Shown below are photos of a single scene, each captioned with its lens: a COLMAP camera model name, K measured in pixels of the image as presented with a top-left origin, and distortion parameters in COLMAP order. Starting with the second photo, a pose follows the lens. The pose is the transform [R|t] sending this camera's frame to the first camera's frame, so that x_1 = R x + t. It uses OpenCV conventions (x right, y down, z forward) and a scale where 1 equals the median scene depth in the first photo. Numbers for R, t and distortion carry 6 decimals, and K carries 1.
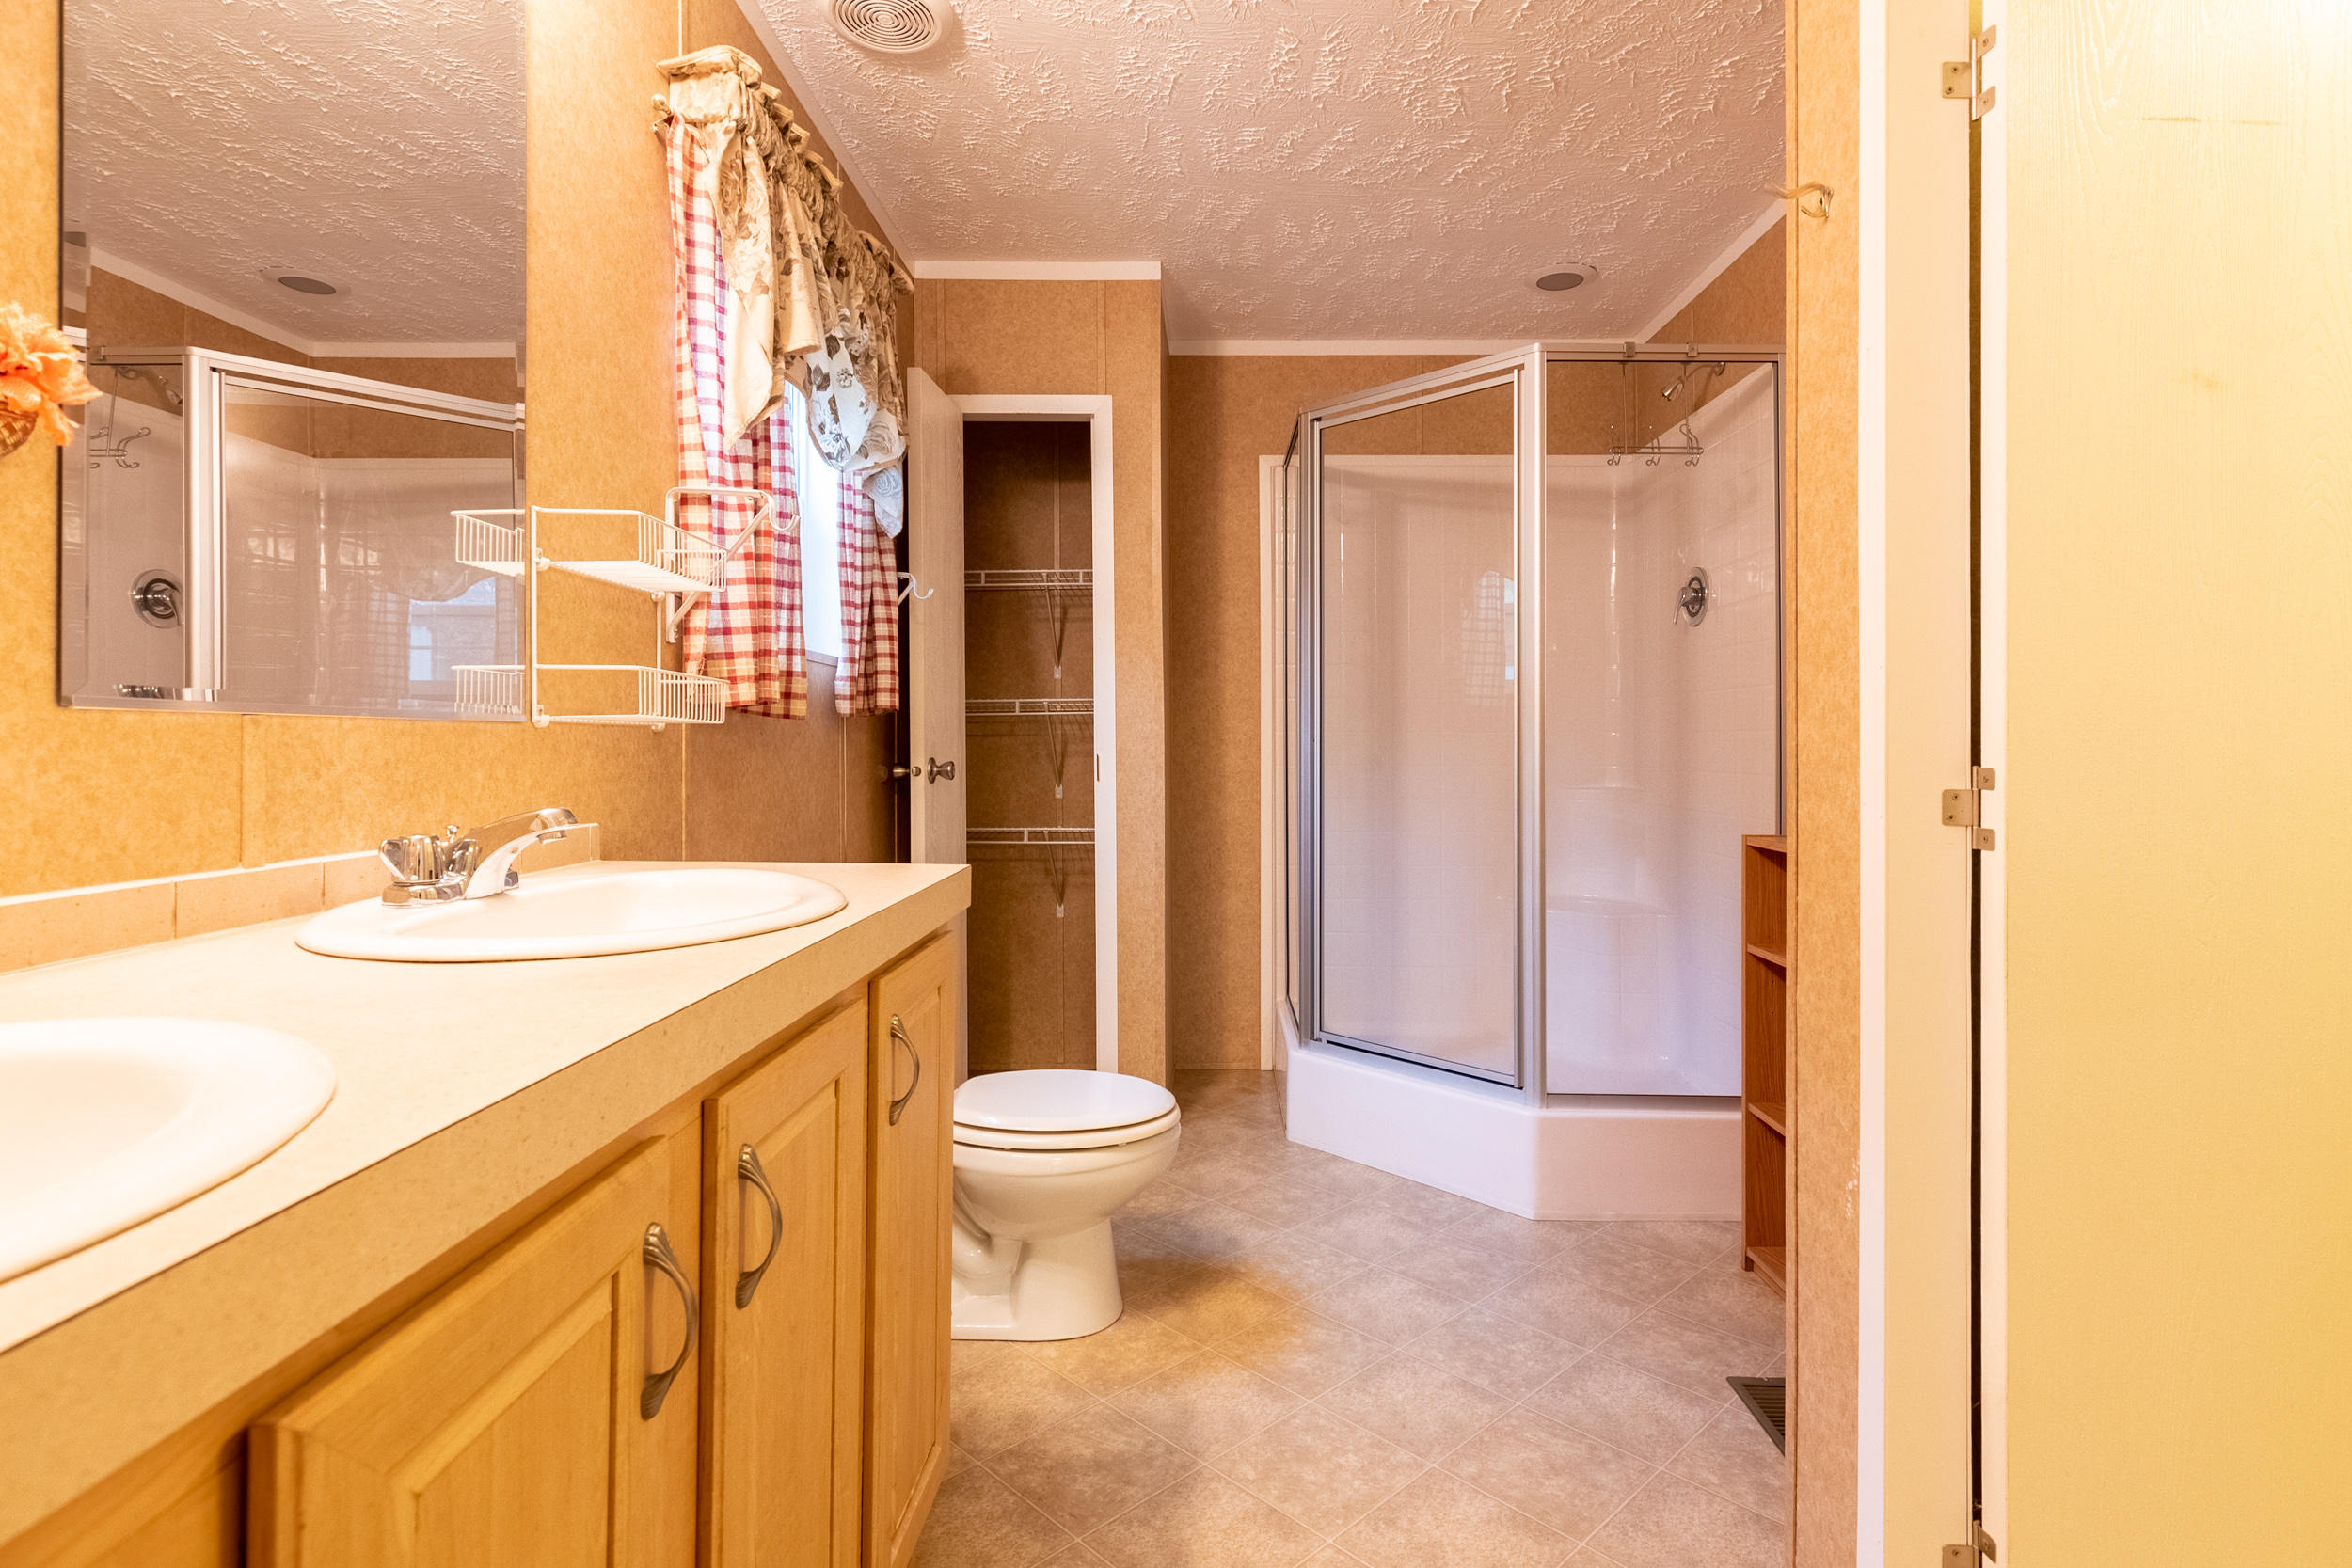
lens RADIAL K [[1147.4, 0, 1196.8], [0, 1147.4, 759.4], [0, 0, 1]] dist [0.003903, -0.000108]
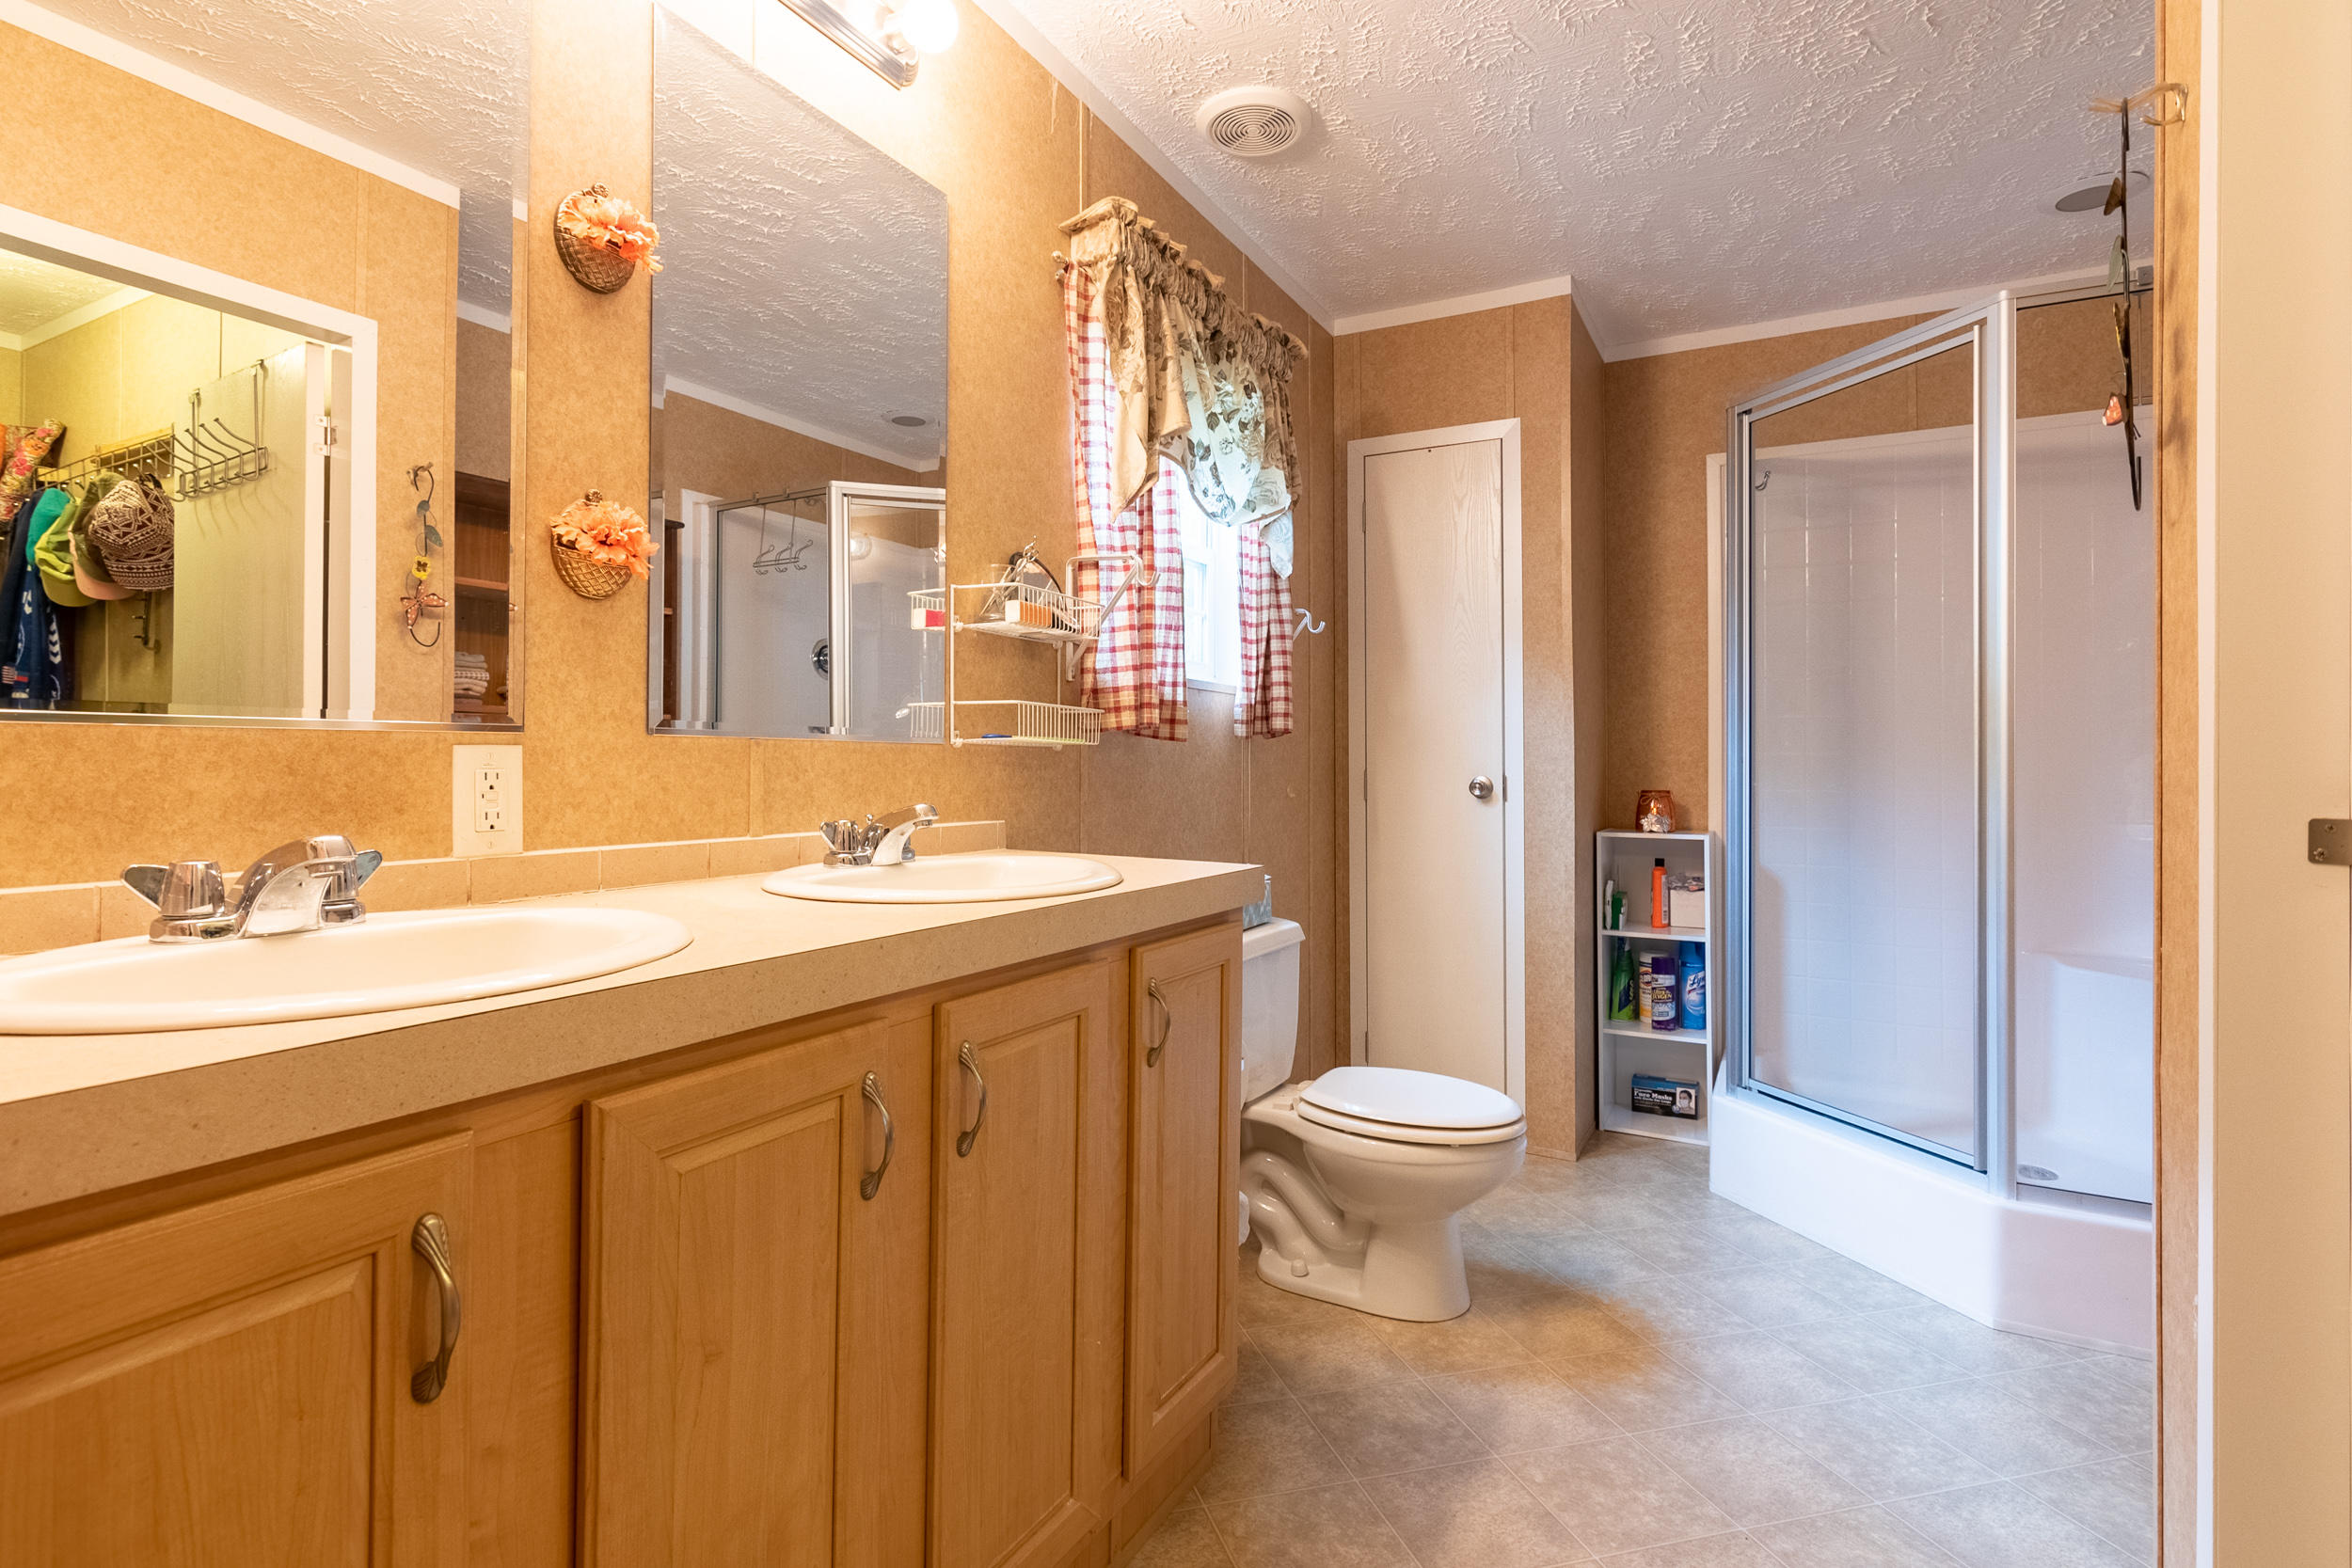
lens RADIAL K [[1147.4, 0, 1156.0], [0, 1147.4, 781.5], [0, 0, 1]] dist [0.003903, -0.000108]
pose [[0.876488, 0.010037, -0.481319, 0.137202], [-0.010593, 0.999943, 0.001562, 0.003665], [0.481307, 0.003730, 0.876544, -0.034317]]
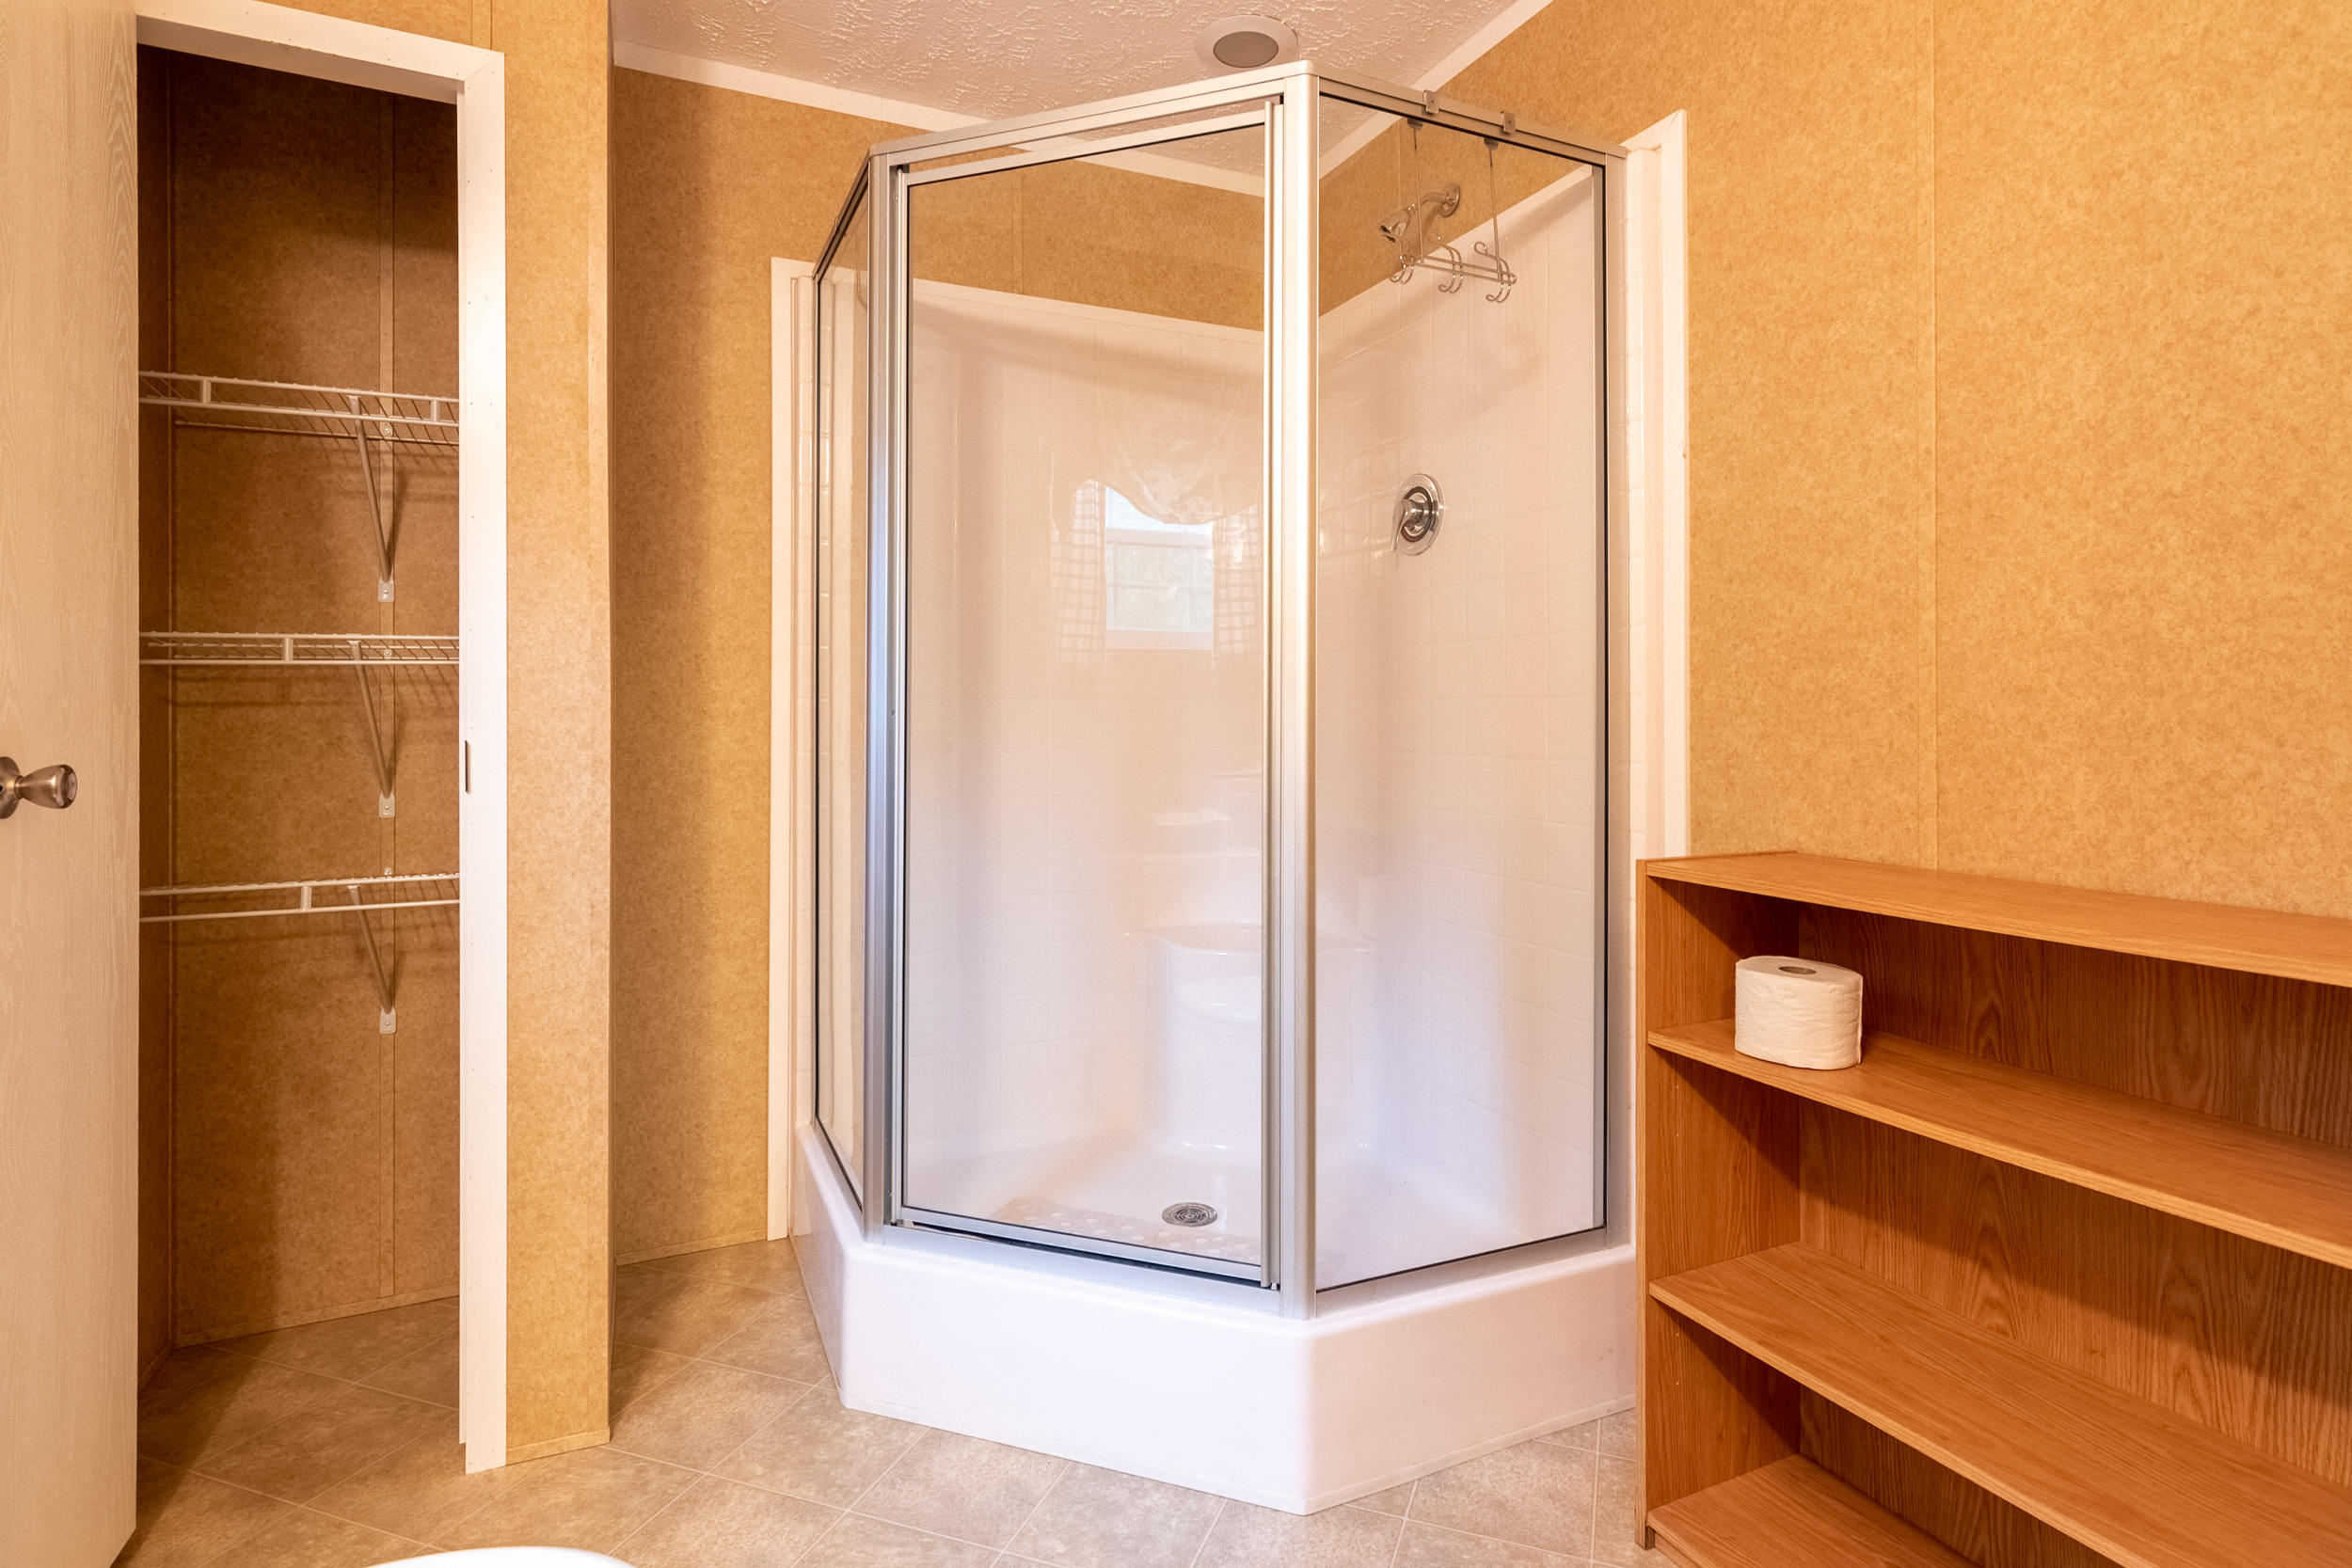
lens RADIAL K [[1147.4, 0, 1152.6], [0, 1147.4, 690.9], [0, 0, 1]] dist [0.003903, -0.000108]
pose [[0.901680, 0.003980, 0.432386, -0.033754], [0.010441, 0.999466, -0.030971, -0.008204], [-0.432279, 0.032441, 0.901156, 0.422084]]
